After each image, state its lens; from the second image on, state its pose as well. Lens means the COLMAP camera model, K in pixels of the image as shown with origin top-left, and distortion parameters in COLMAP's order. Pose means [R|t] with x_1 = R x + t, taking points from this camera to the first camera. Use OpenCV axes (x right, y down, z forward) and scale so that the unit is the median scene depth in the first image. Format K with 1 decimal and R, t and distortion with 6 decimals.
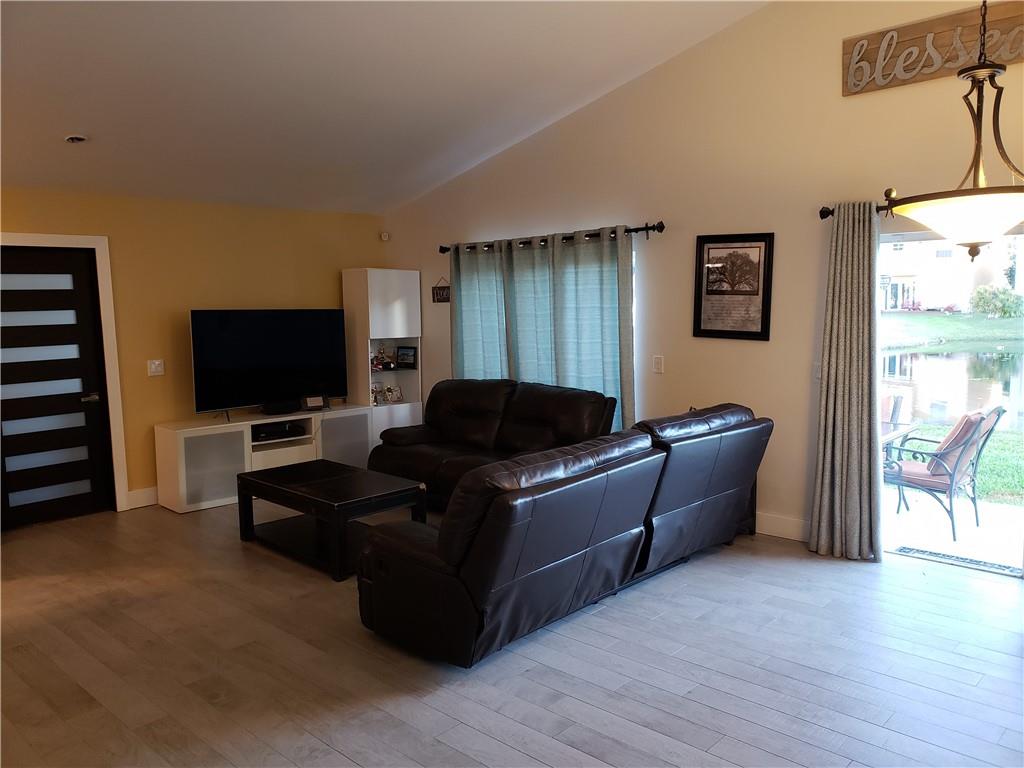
lens RADIAL K [[806.5, 0, 520.0], [0, 806.5, 386.6], [0, 0, 1]] dist [0.006790, 0.014008]
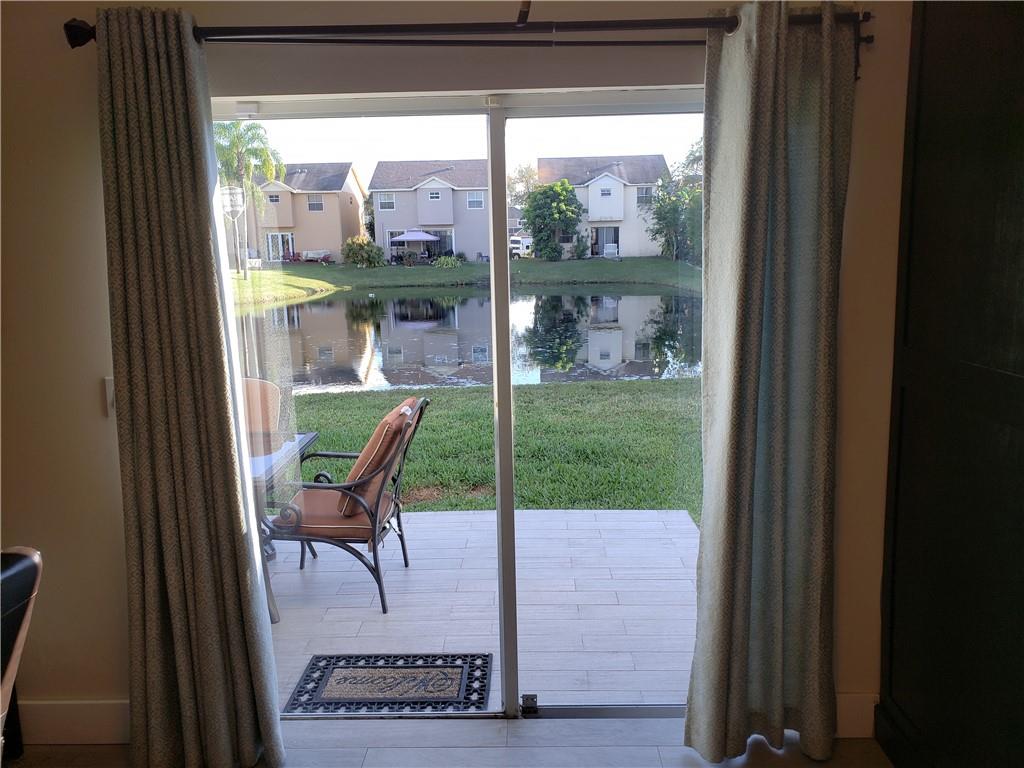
lens RADIAL K [[806.5, 0, 518.7], [0, 806.5, 381.7], [0, 0, 1]] dist [0.006790, 0.014008]
pose [[0.752199, -0.107660, 0.650082, 0.256706], [0.073258, 0.994110, 0.079869, -0.049111], [-0.654851, -0.012453, 0.755655, 0.526502]]
